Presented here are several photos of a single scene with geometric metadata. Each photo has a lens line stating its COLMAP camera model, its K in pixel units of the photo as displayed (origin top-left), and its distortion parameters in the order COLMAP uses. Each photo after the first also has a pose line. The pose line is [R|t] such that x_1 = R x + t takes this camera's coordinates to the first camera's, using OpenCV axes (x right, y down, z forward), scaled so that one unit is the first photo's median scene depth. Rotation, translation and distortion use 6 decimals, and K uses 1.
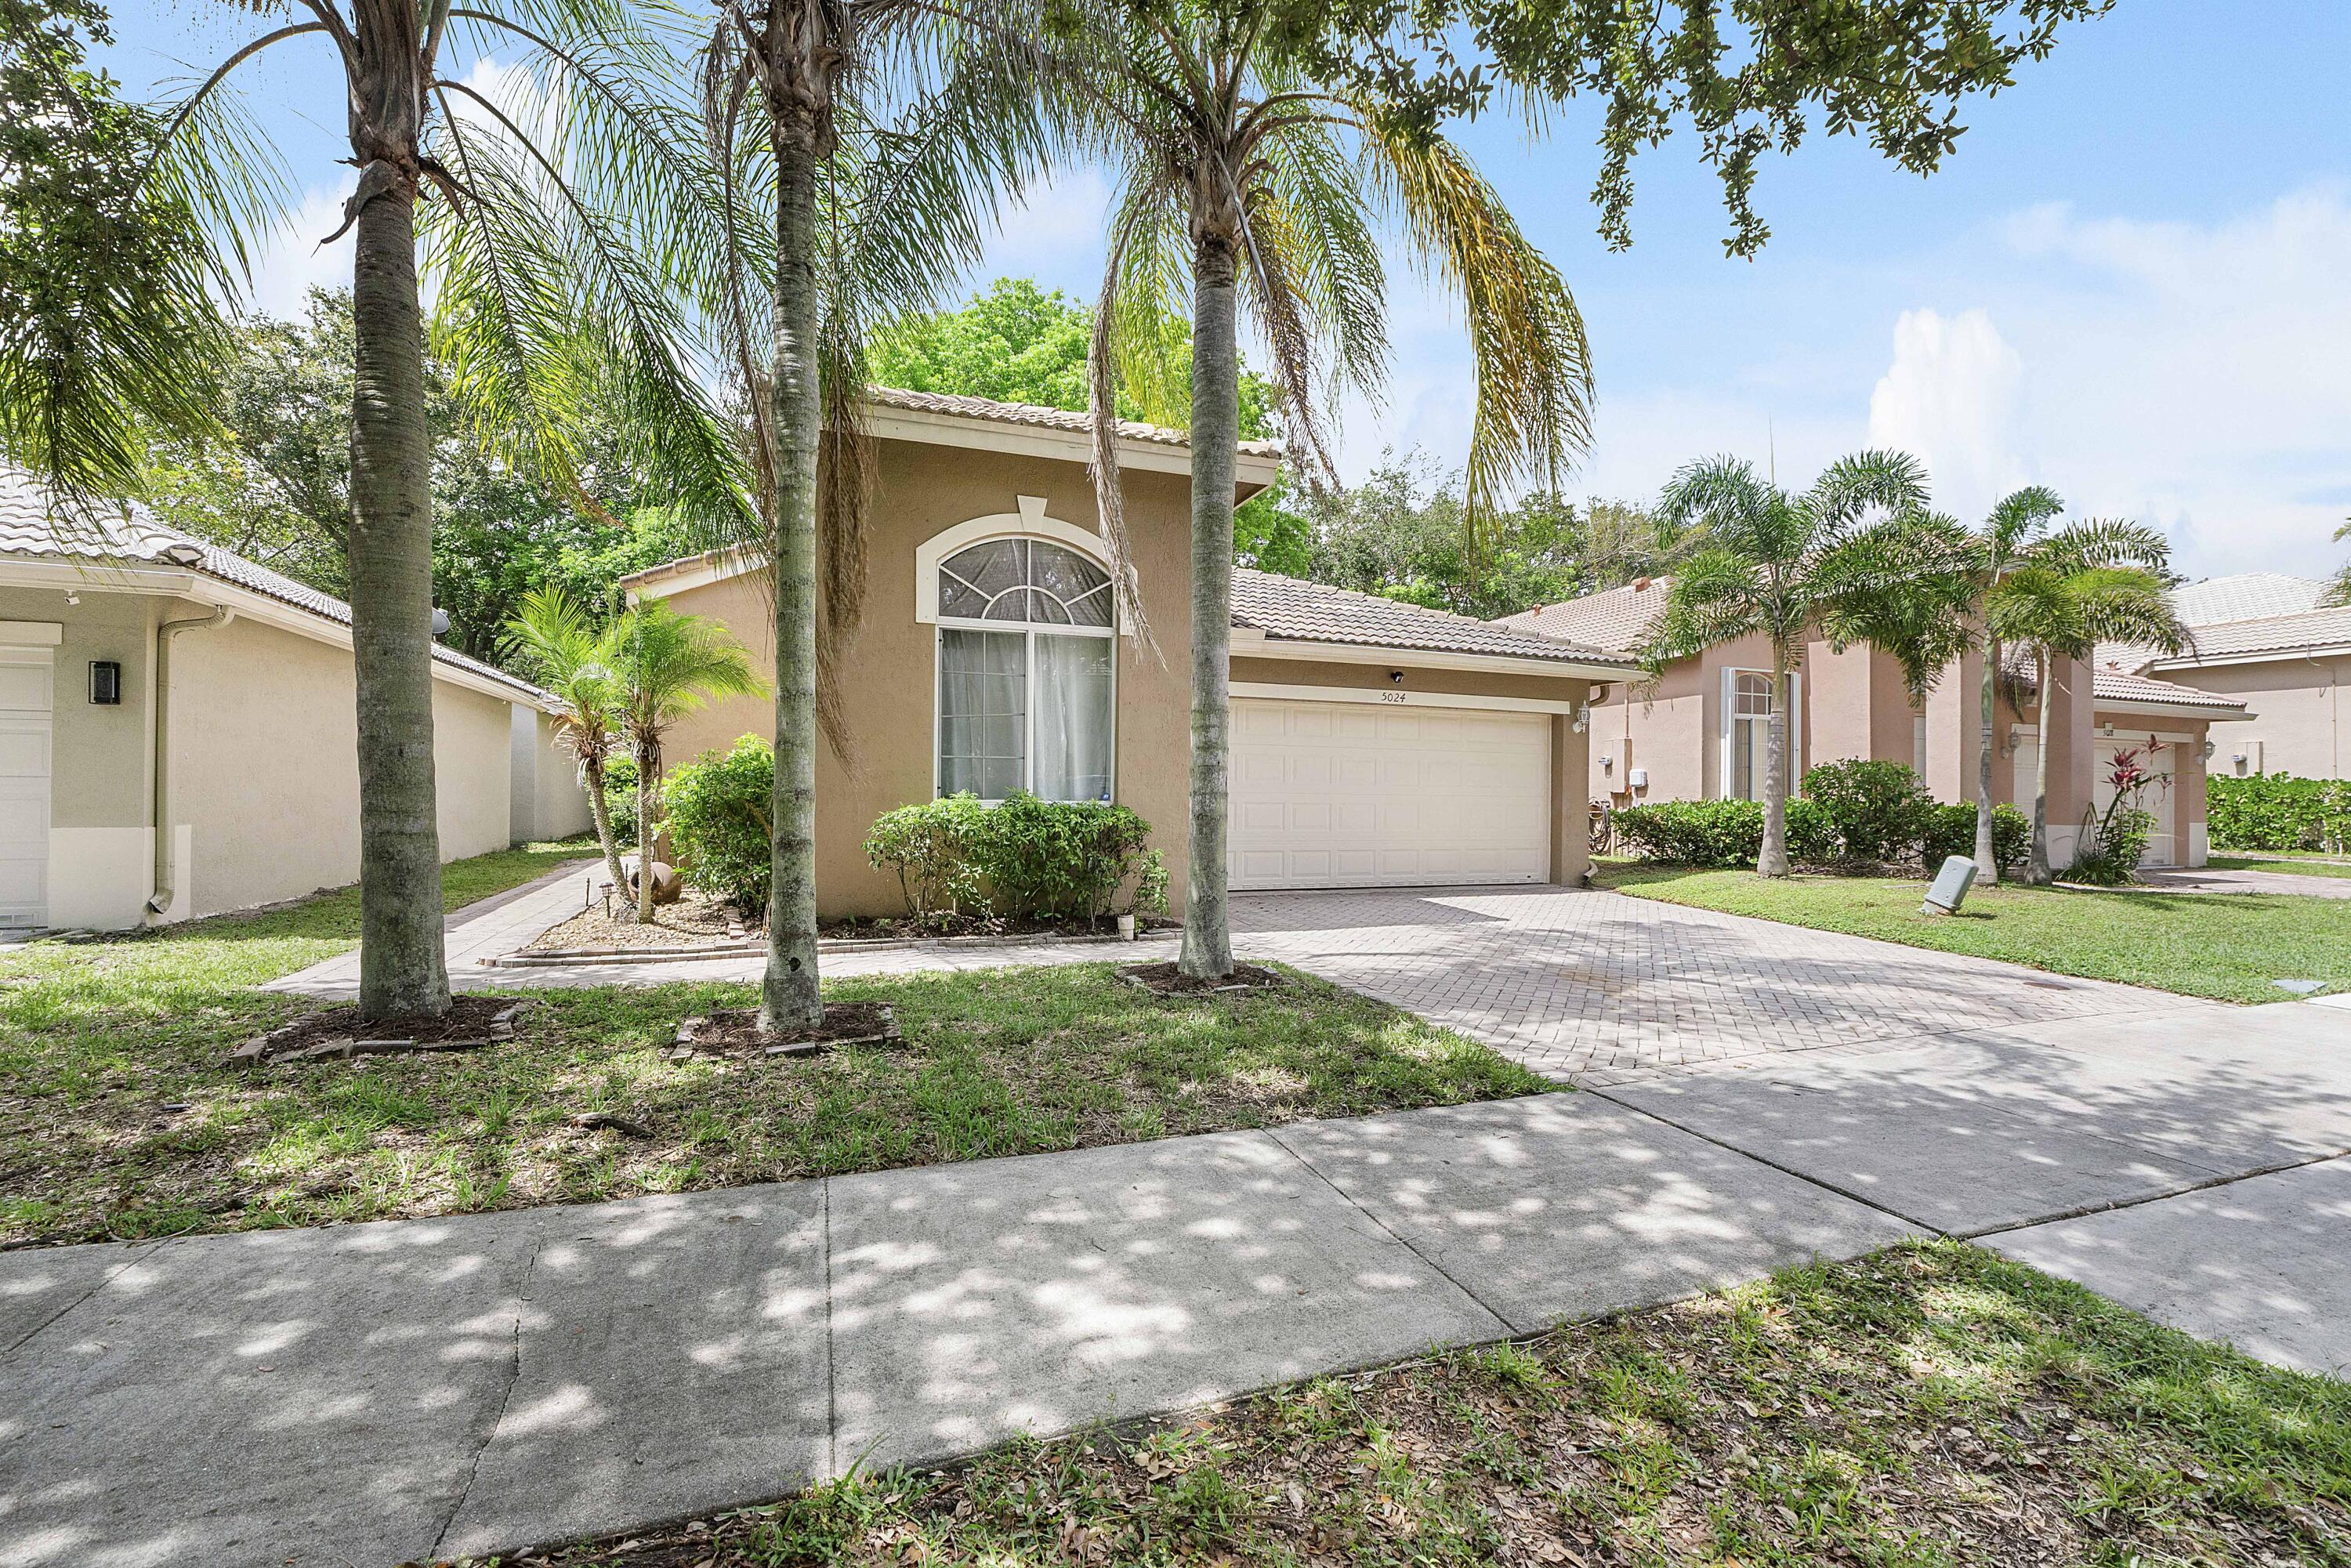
lens RADIAL K [[1007.6, 0, 1169.9], [0, 1007.6, 780.4], [0, 0, 1]] dist [-0.007145, -0.000678]
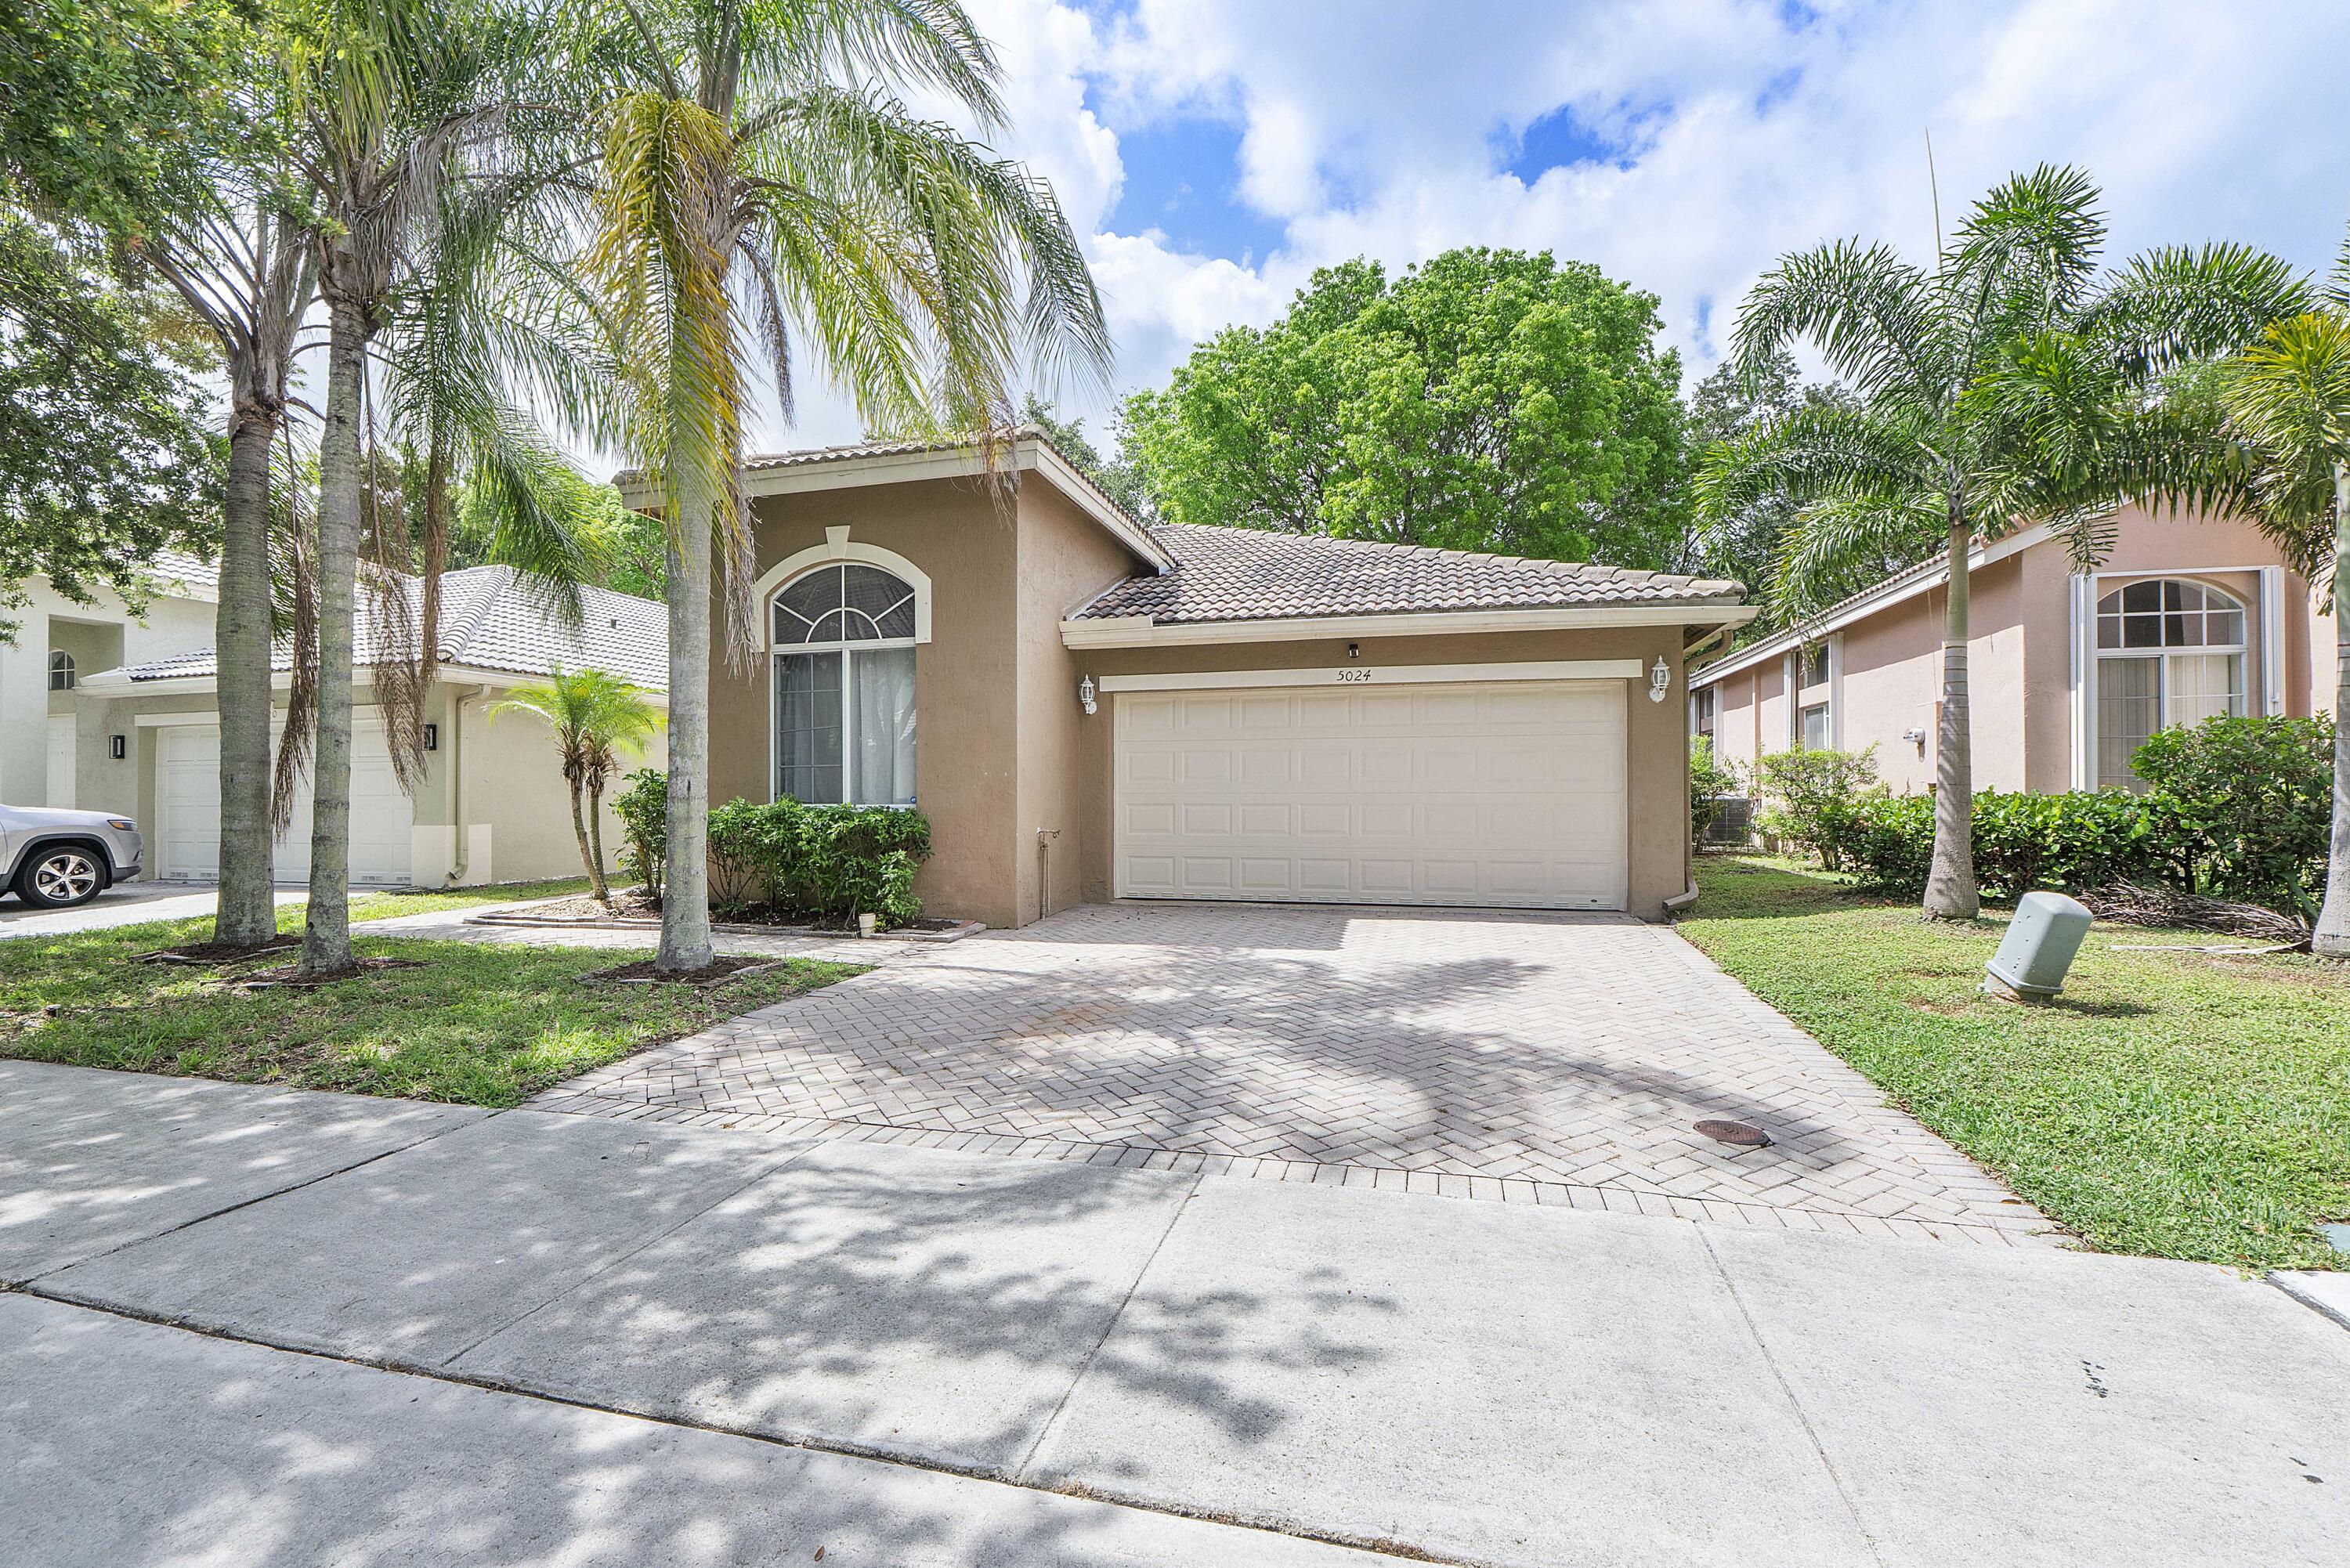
lens RADIAL K [[1007.1, 0, 1170.2], [0, 1007.1, 798.1], [0, 0, 1]] dist [-0.007145, -0.000678]
pose [[0.813524, -0.011494, -0.581417, 0.780666], [0.020574, 0.999748, 0.009024, 0.010166], [0.581167, -0.019303, 0.813556, 0.318335]]
